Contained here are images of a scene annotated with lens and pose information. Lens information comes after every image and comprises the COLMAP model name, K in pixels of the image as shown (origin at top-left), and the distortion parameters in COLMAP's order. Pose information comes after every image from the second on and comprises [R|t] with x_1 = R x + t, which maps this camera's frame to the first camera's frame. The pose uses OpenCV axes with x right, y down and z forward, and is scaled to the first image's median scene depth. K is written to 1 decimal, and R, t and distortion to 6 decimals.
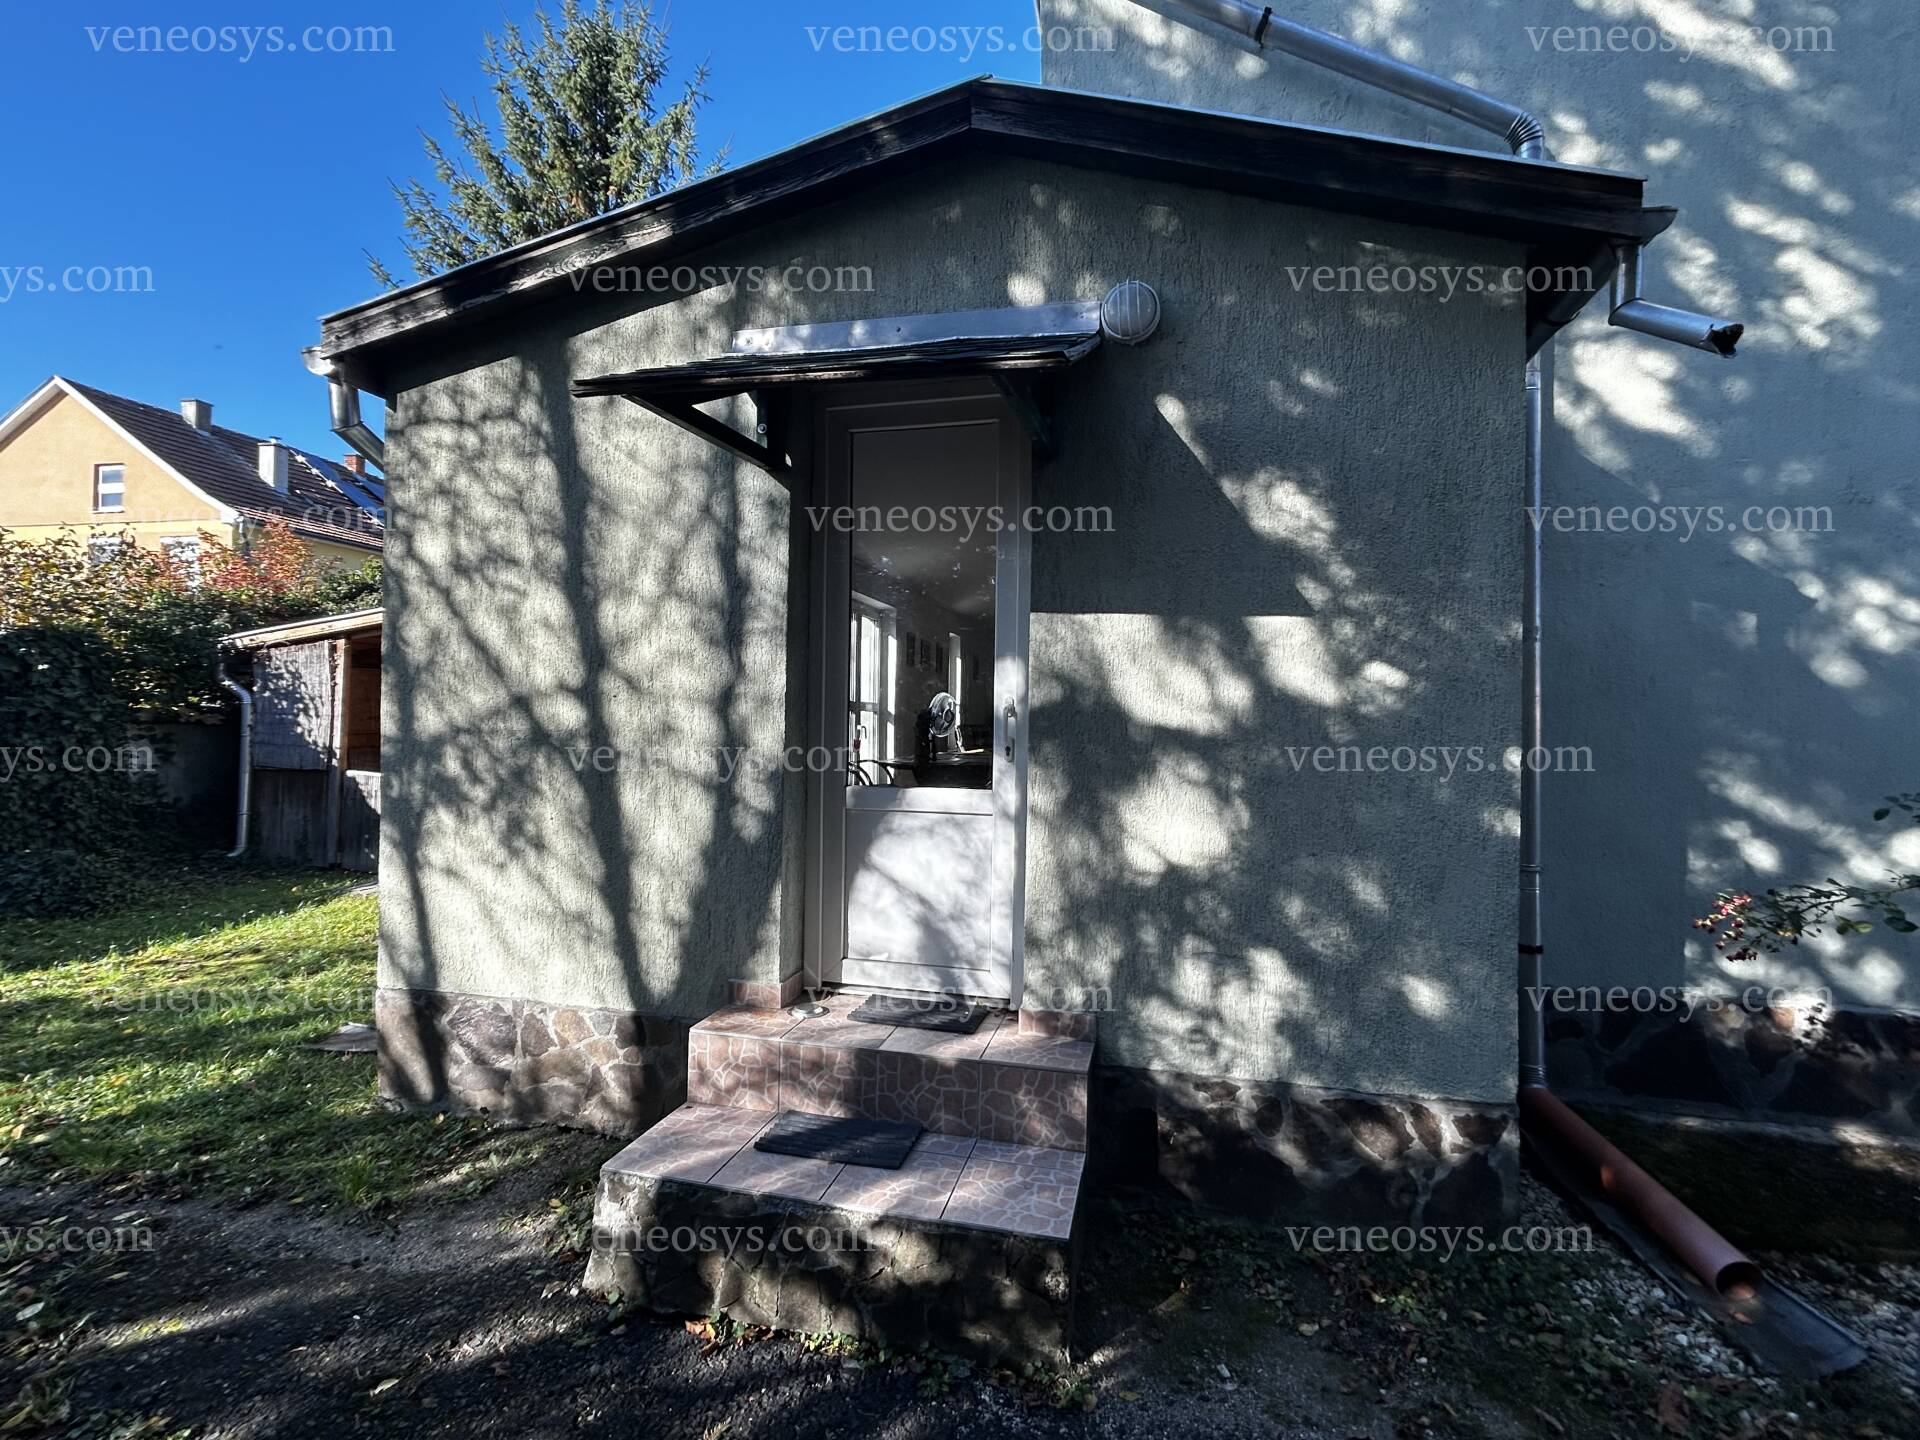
lens RADIAL K [[902.5, 0, 970.0], [0, 902.5, 719.2], [0, 0, 1]] dist [0.001099, -0.000329]
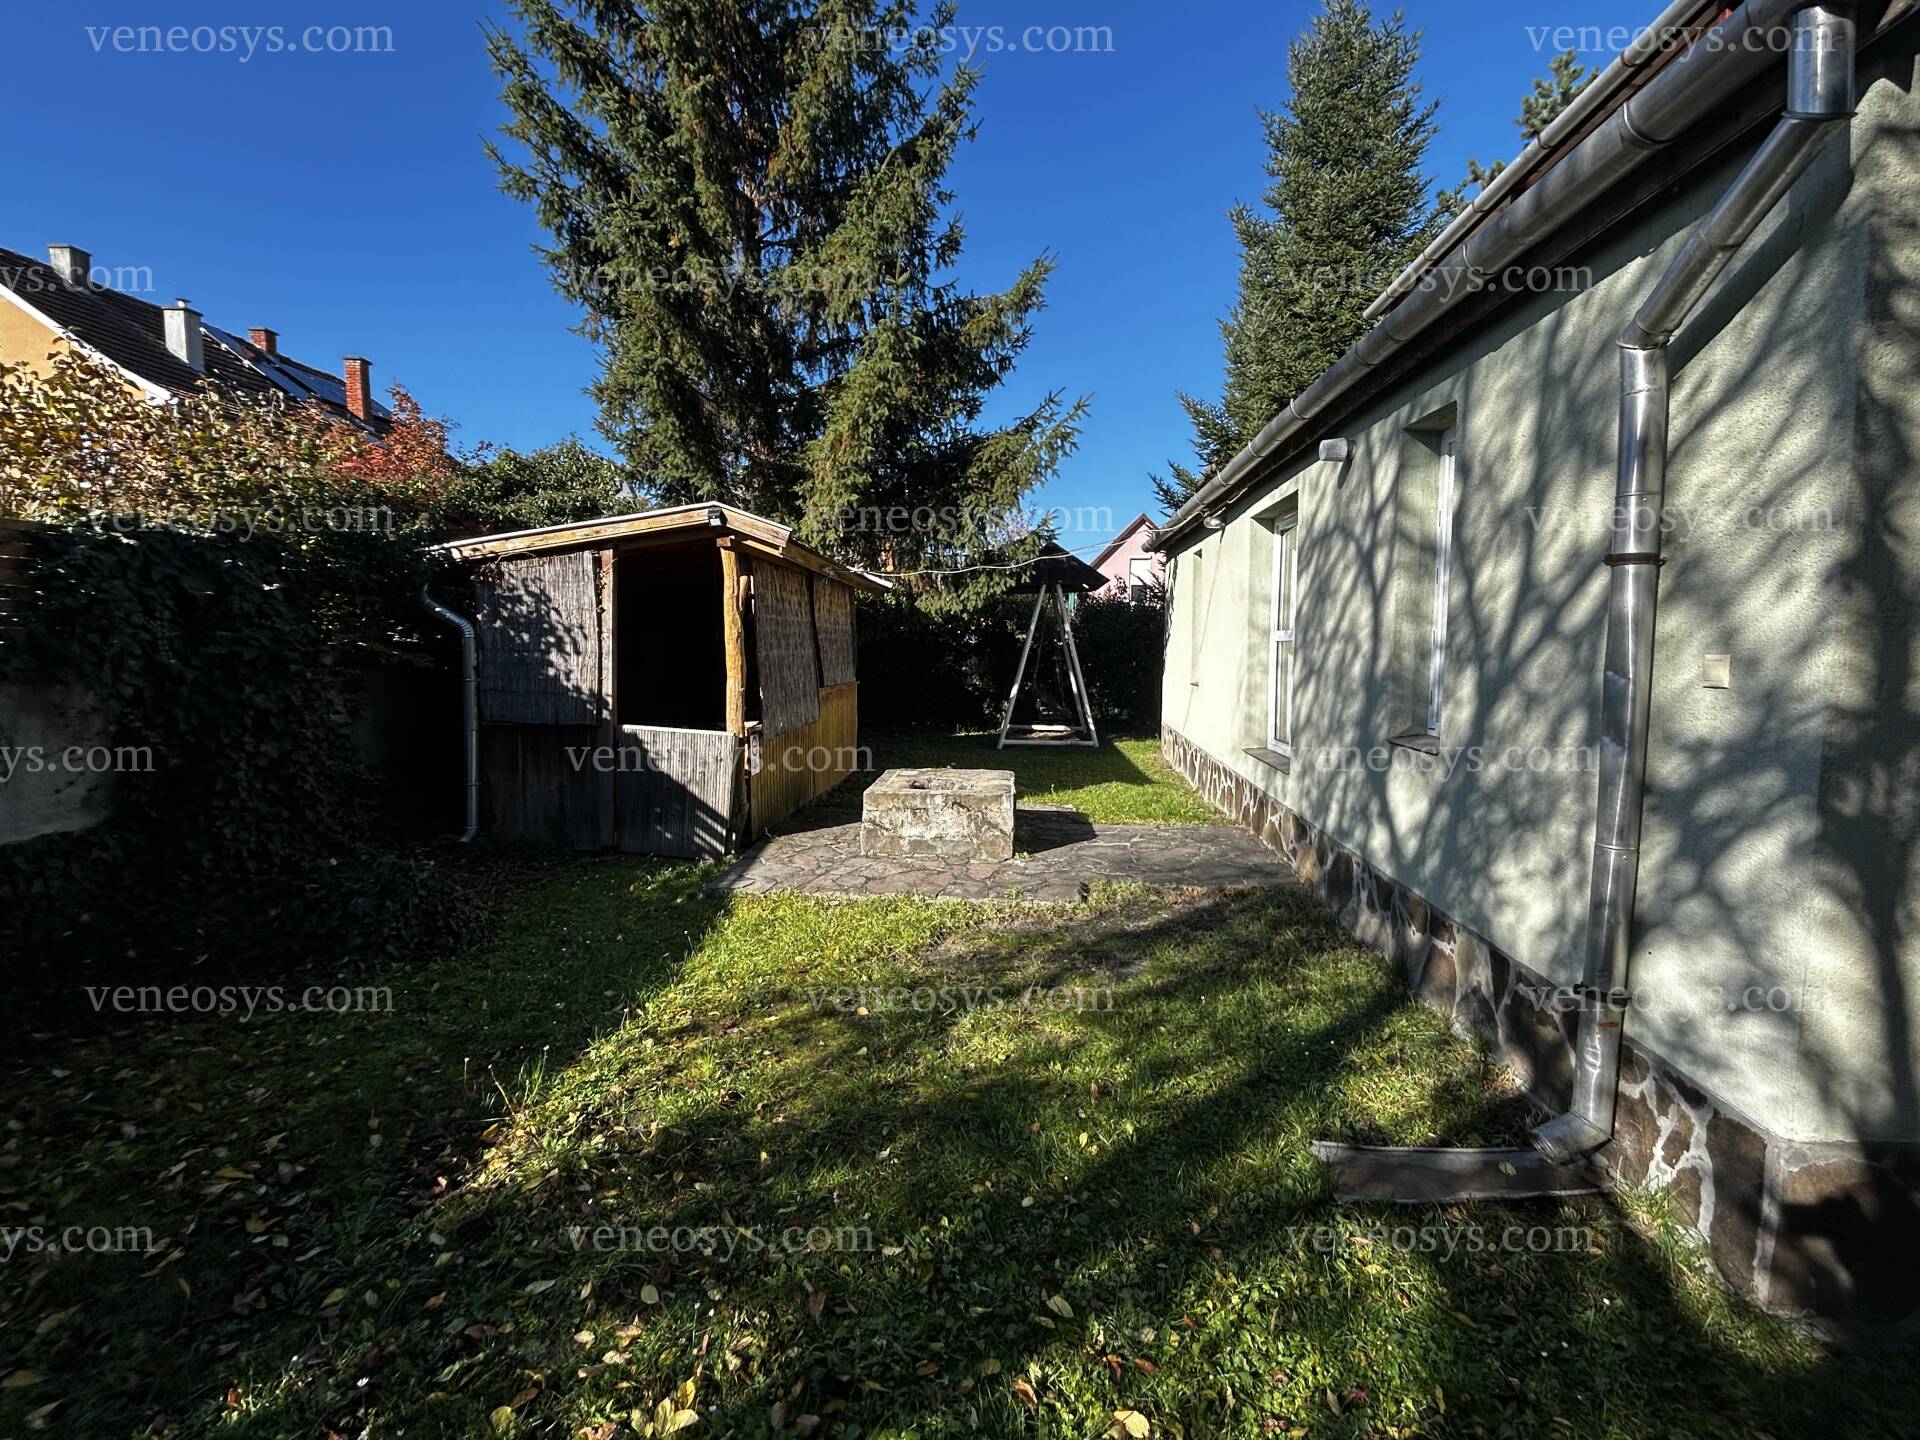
lens RADIAL K [[902.5, 0, 952.0], [0, 902.5, 721.9], [0, 0, 1]] dist [0.001099, -0.000329]
pose [[0.991241, -0.020897, 0.130405, -0.512203], [0.009185, 0.995920, 0.089771, -0.010924], [-0.131749, -0.087787, 0.987388, 0.212779]]
